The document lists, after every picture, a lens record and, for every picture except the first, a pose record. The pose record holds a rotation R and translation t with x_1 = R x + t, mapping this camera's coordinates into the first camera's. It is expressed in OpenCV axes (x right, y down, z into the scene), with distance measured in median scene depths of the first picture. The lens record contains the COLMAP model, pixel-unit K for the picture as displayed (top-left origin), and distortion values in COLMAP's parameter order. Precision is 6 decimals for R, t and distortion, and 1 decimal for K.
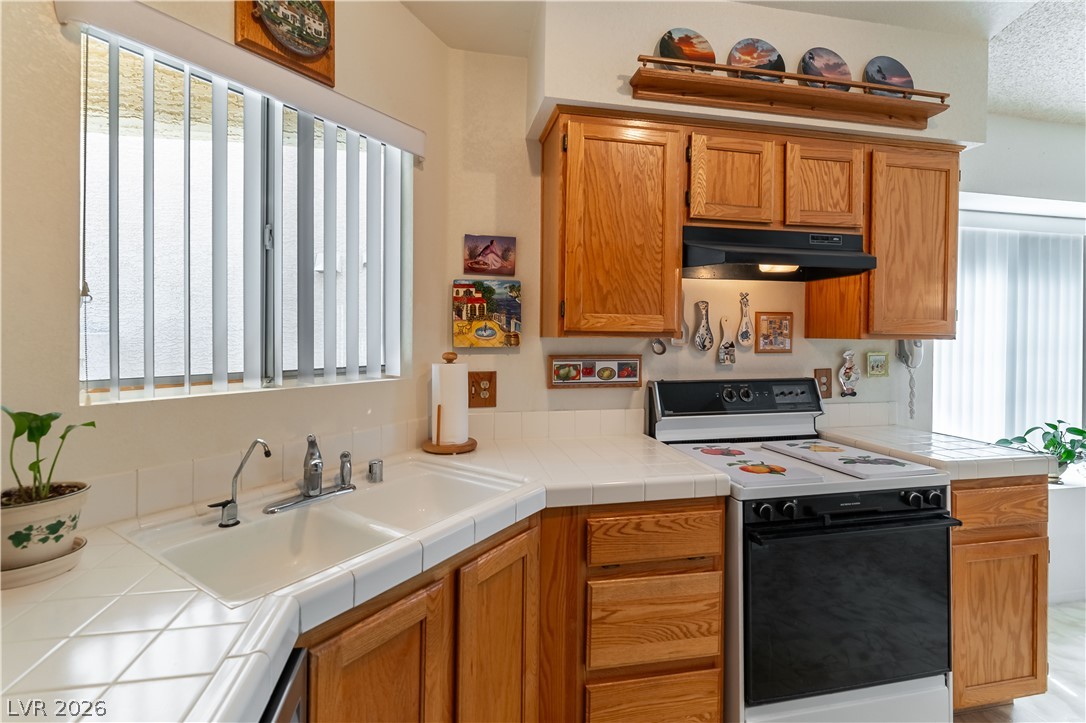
lens RADIAL K [[477.0, 0, 536.8], [0, 477.0, 338.9], [0, 0, 1]] dist [0.001638, -0.000876]
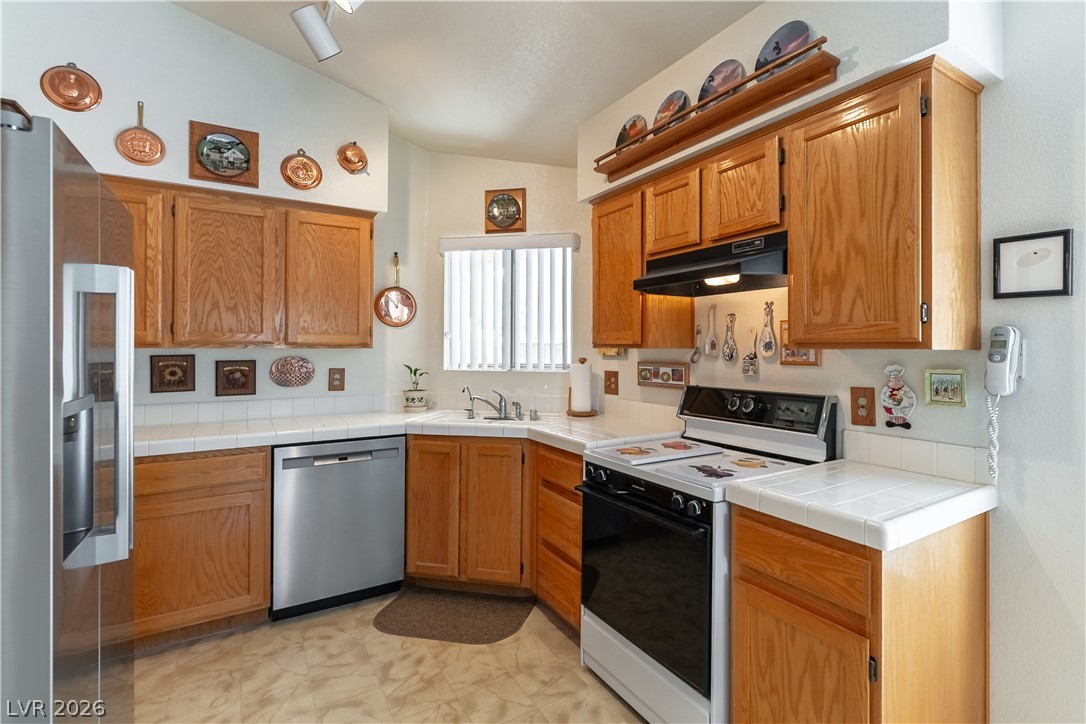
lens RADIAL K [[520.3, 0, 605.8], [0, 520.3, 341.3], [0, 0, 1]] dist [-0.001143, -0.000871]
pose [[0.397015, -0.016797, -0.917659, 1.410230], [-0.004017, 0.999791, -0.020038, 0.006362], [0.917804, 0.011642, 0.396864, 0.317849]]
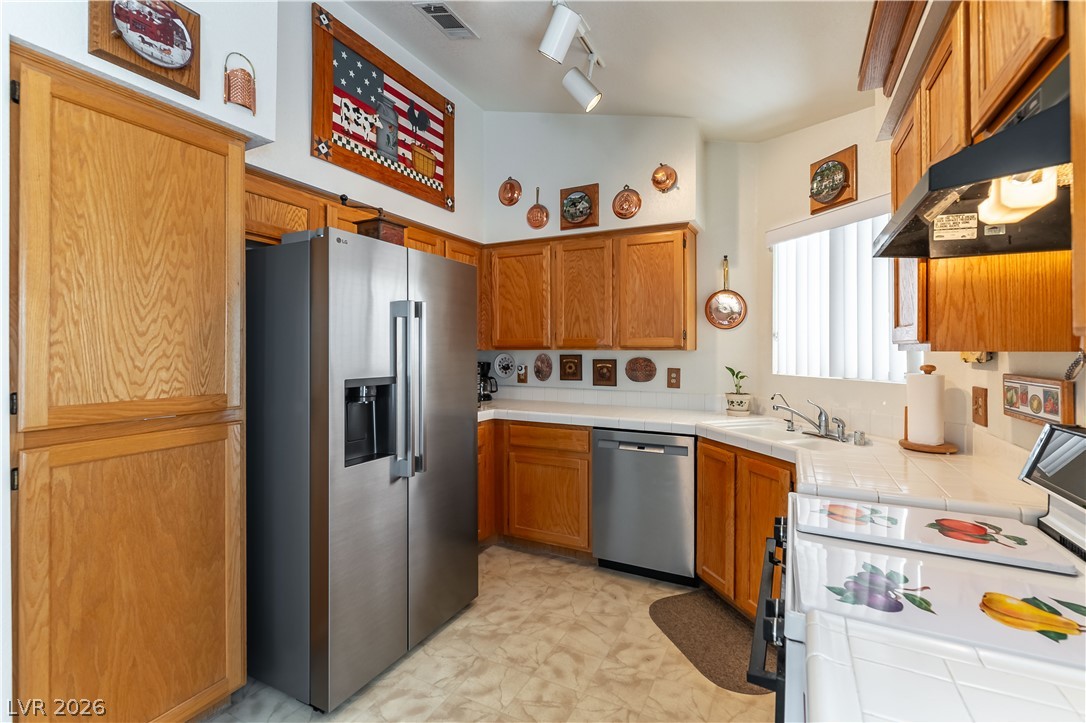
lens RADIAL K [[477.0, 0, 561.0], [0, 477.0, 346.5], [0, 0, 1]] dist [0.001638, -0.000876]
pose [[-0.605773, -0.013448, -0.795524, 1.151509], [-0.011315, 0.999902, -0.008286, 0.003684], [0.795557, 0.003982, -0.605866, 0.909883]]
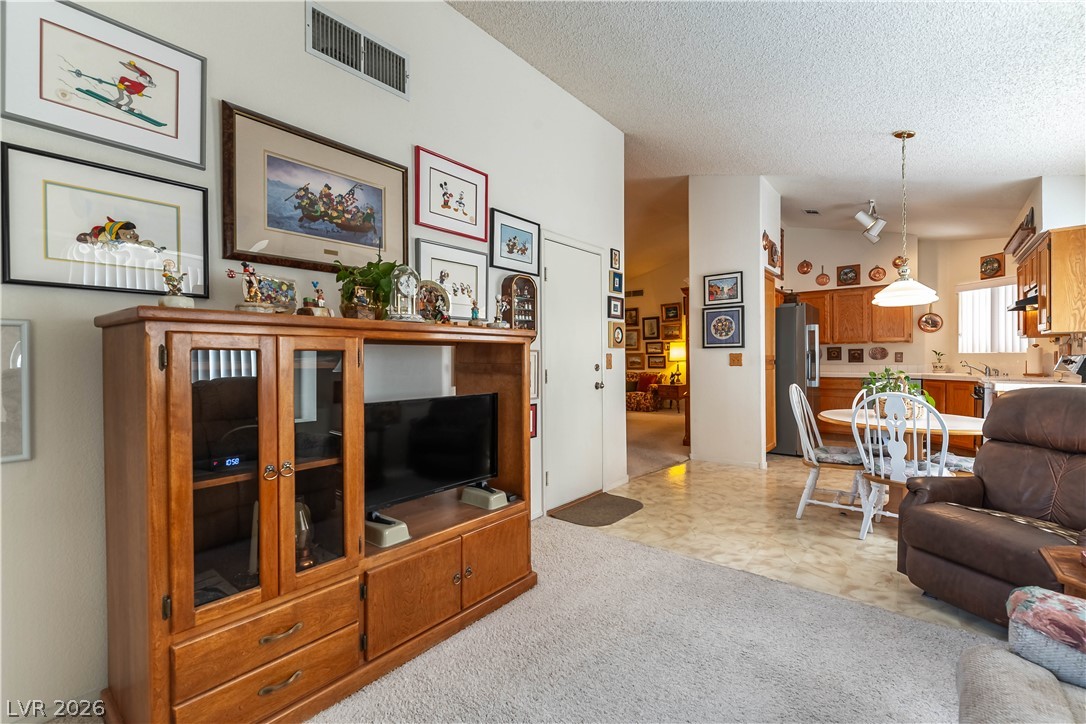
lens RADIAL K [[477.0, 0, 549.2], [0, 477.0, 360.6], [0, 0, 1]] dist [0.001638, -0.000876]
pose [[-0.766529, 0.001228, -0.642209, 3.732490], [-0.002198, 0.999987, 0.004535, 0.113443], [0.642206, 0.004888, -0.766516, 1.221879]]
